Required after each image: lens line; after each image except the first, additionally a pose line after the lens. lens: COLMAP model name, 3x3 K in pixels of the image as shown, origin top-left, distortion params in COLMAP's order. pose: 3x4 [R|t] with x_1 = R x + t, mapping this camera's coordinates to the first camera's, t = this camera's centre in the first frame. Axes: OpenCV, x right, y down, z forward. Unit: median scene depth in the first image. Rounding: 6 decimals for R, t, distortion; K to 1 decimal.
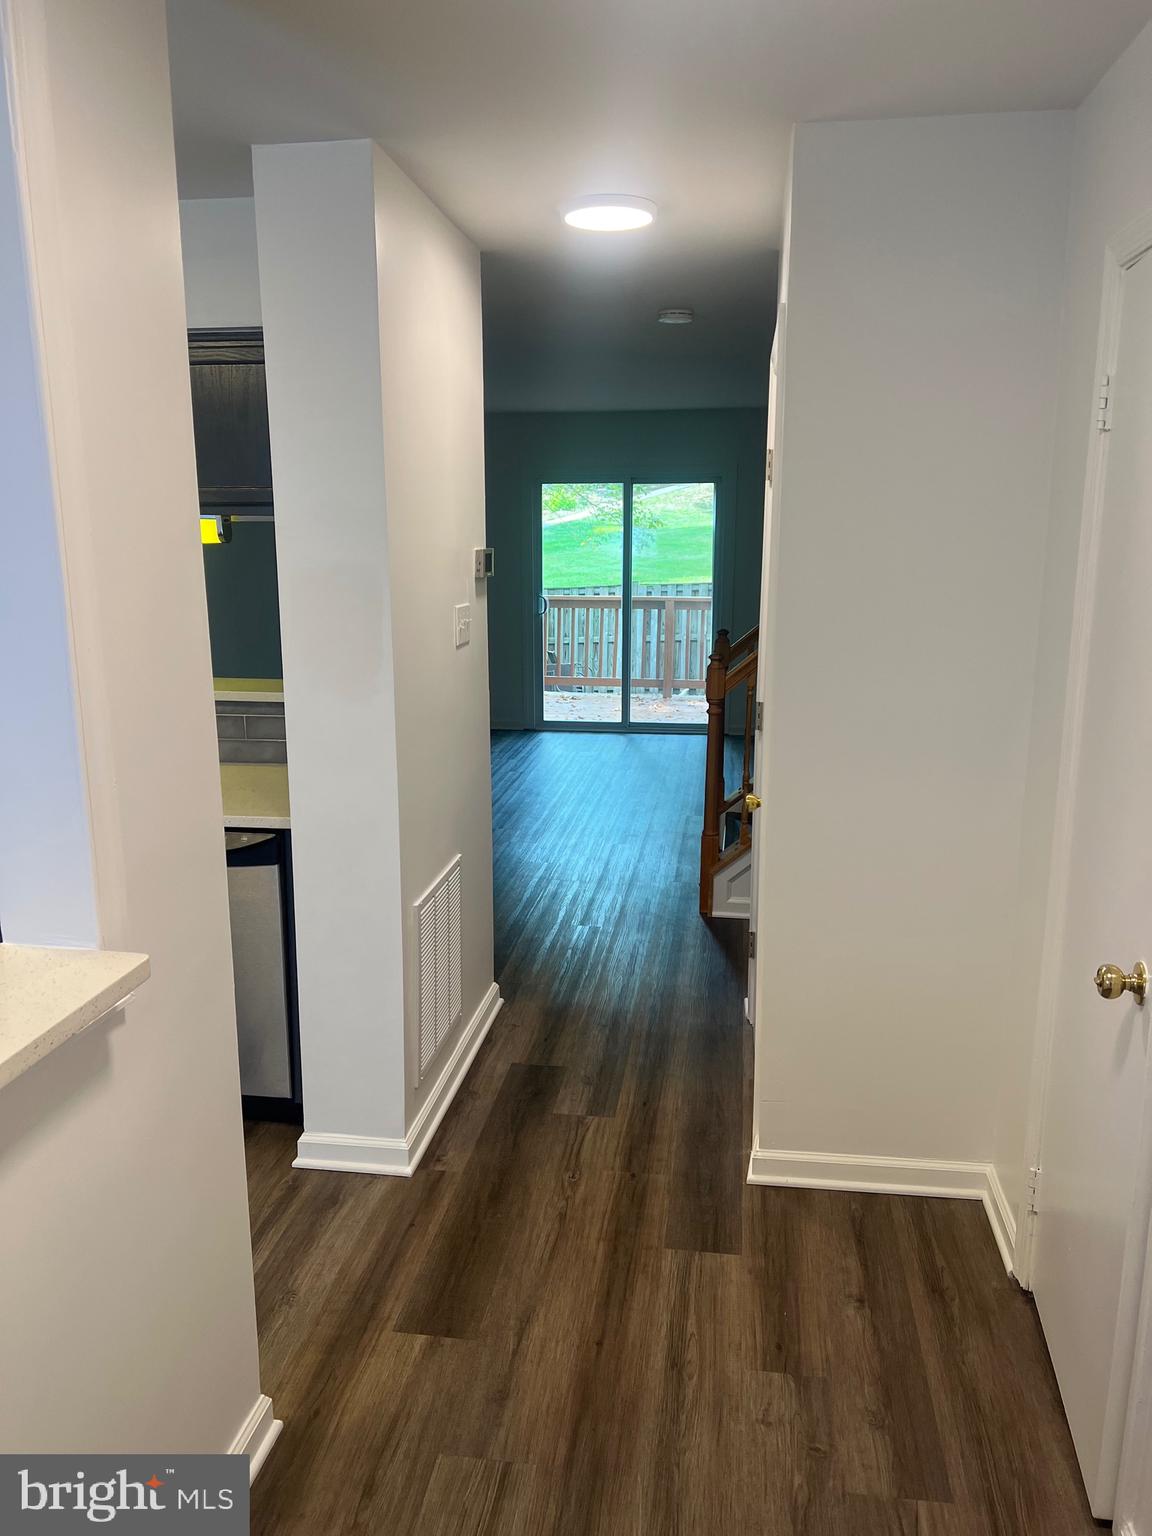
lens RADIAL K [[1165.6, 0, 571.6], [0, 1165.6, 776.1], [0, 0, 1]] dist [0.071391, -0.077239]
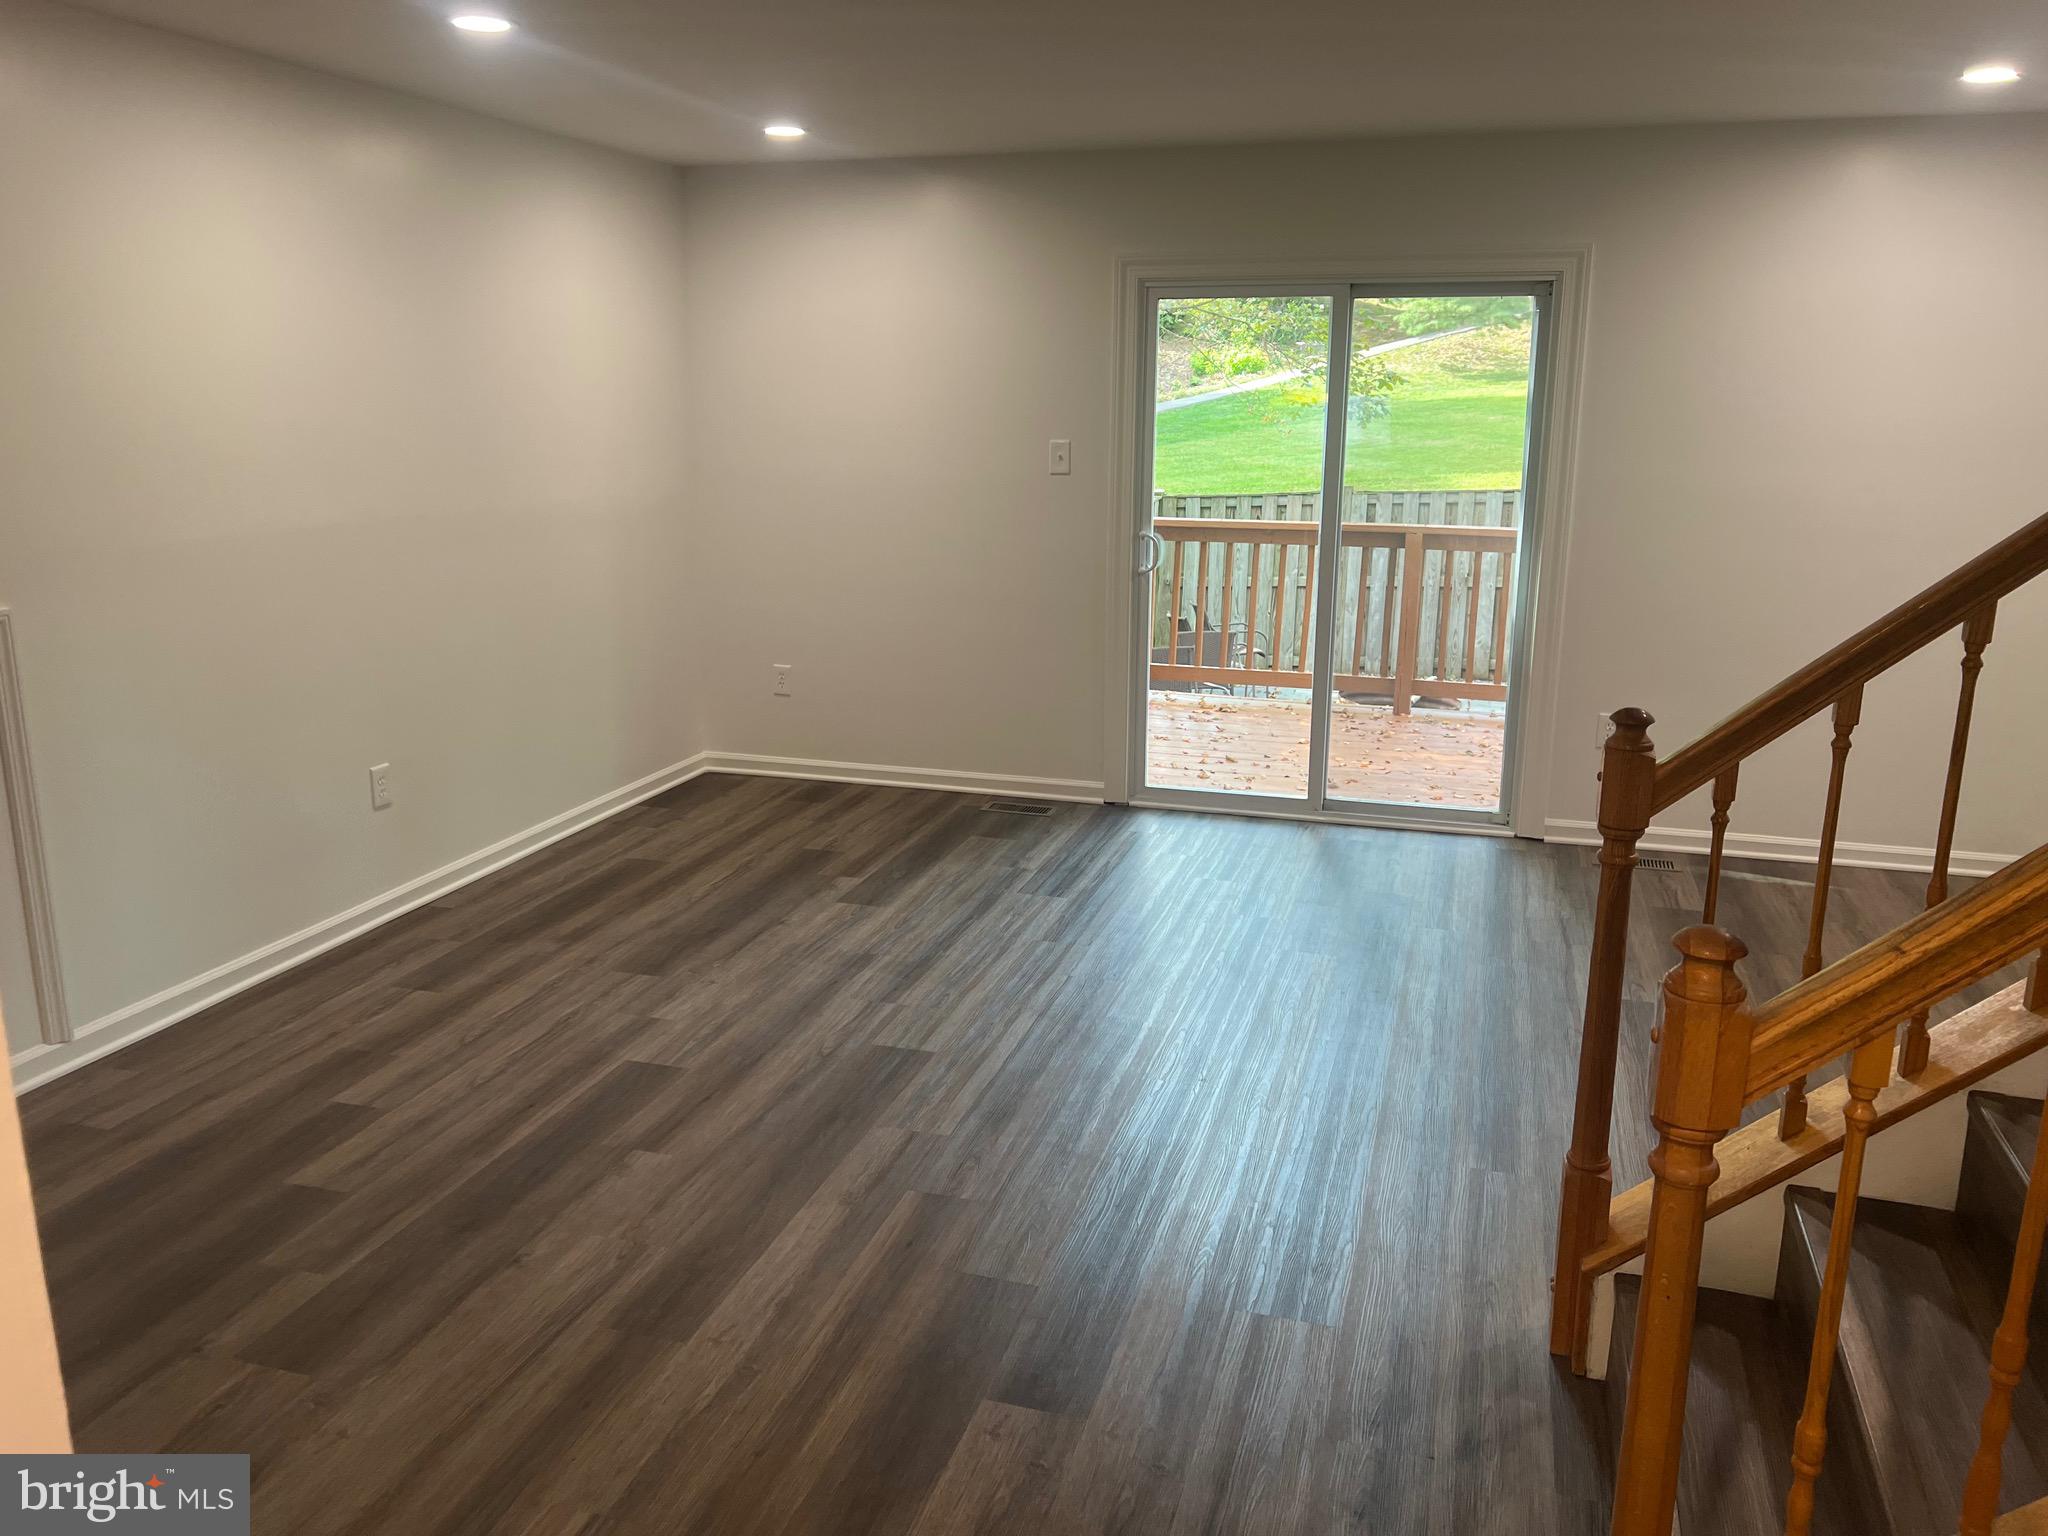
lens RADIAL K [[1554.2, 0, 1021.1], [0, 1554.2, 755.8], [0, 0, 1]] dist [0.071391, -0.077239]
pose [[0.988919, 0.037651, -0.143599, 0.013749], [-0.035446, 0.999212, 0.017882, -0.055492], [0.144159, -0.012593, 0.989474, 0.271535]]
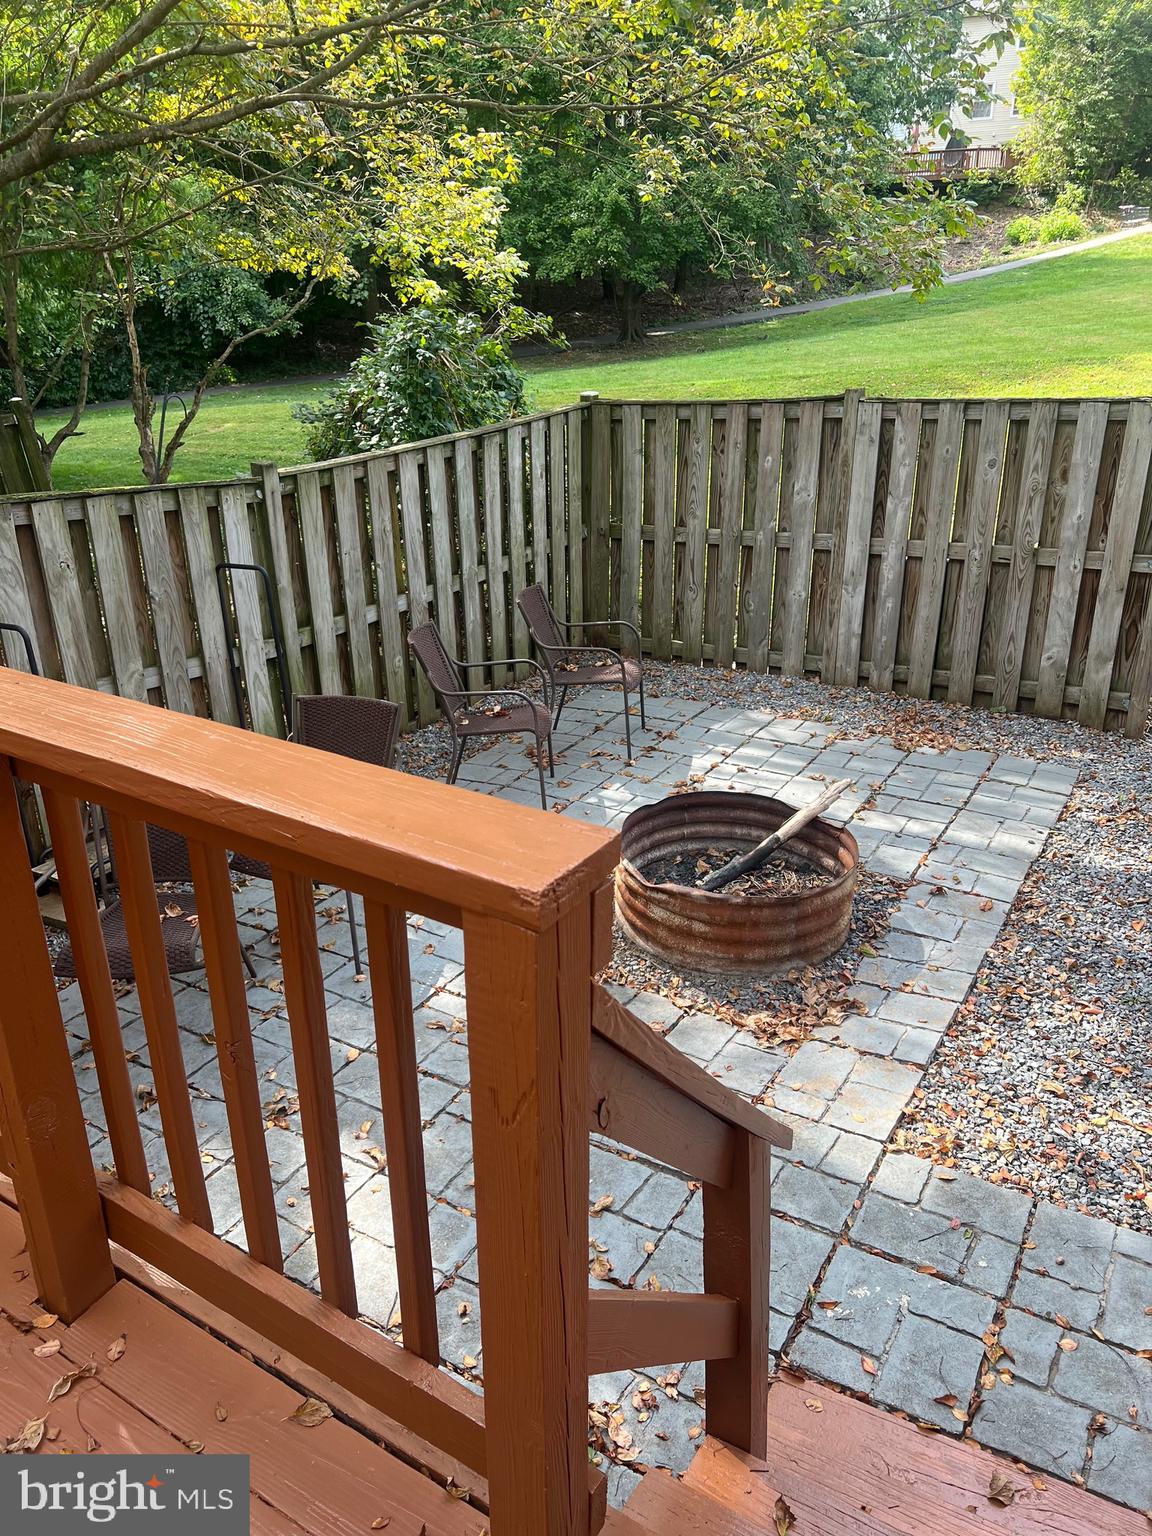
lens RADIAL K [[1165.6, 0, 577.5], [0, 1165.6, 758.5], [0, 0, 1]] dist [0.071391, -0.077239]
pose [[0.917255, 0.136037, -0.374350, 0.193637], [-0.067632, 0.979413, 0.190199, -0.175080], [0.392518, -0.149143, 0.907572, 0.910459]]
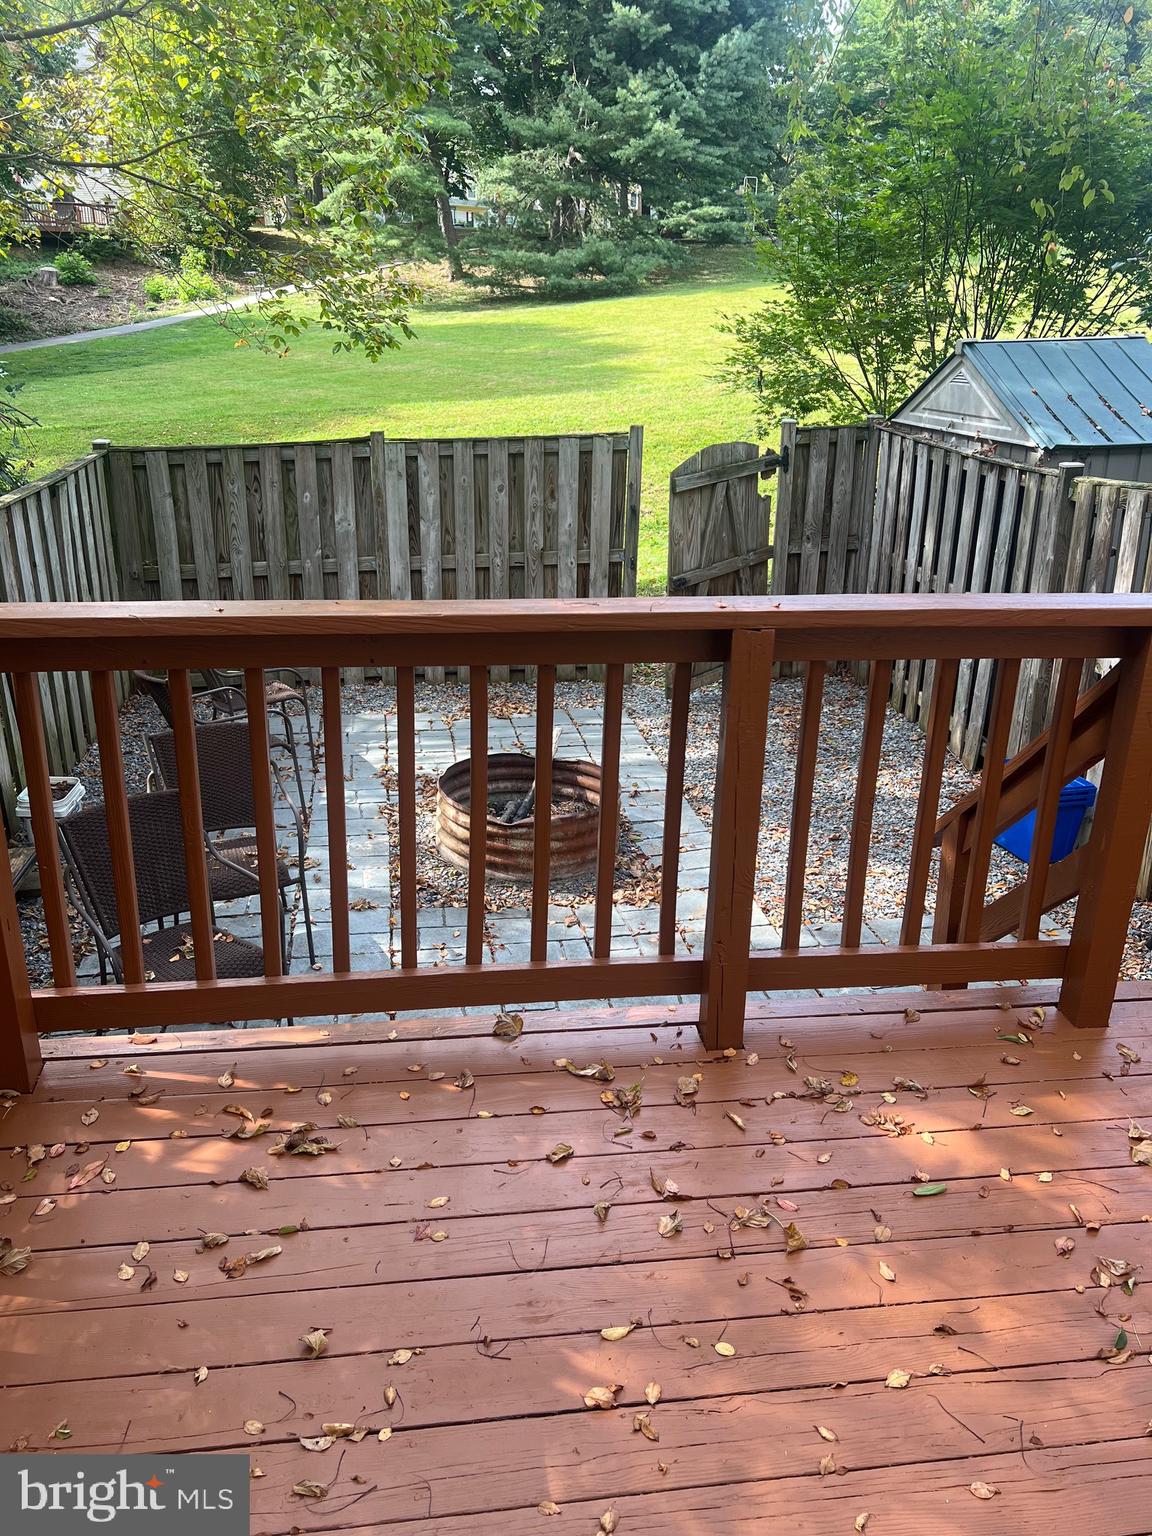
lens RADIAL K [[1165.6, 0, 562.7], [0, 1165.6, 775.1], [0, 0, 1]] dist [0.071391, -0.077239]
pose [[0.963915, -0.083280, 0.252849, 0.000572], [0.044455, 0.986826, 0.155557, -0.157778], [-0.262473, -0.138703, 0.954919, 0.815175]]
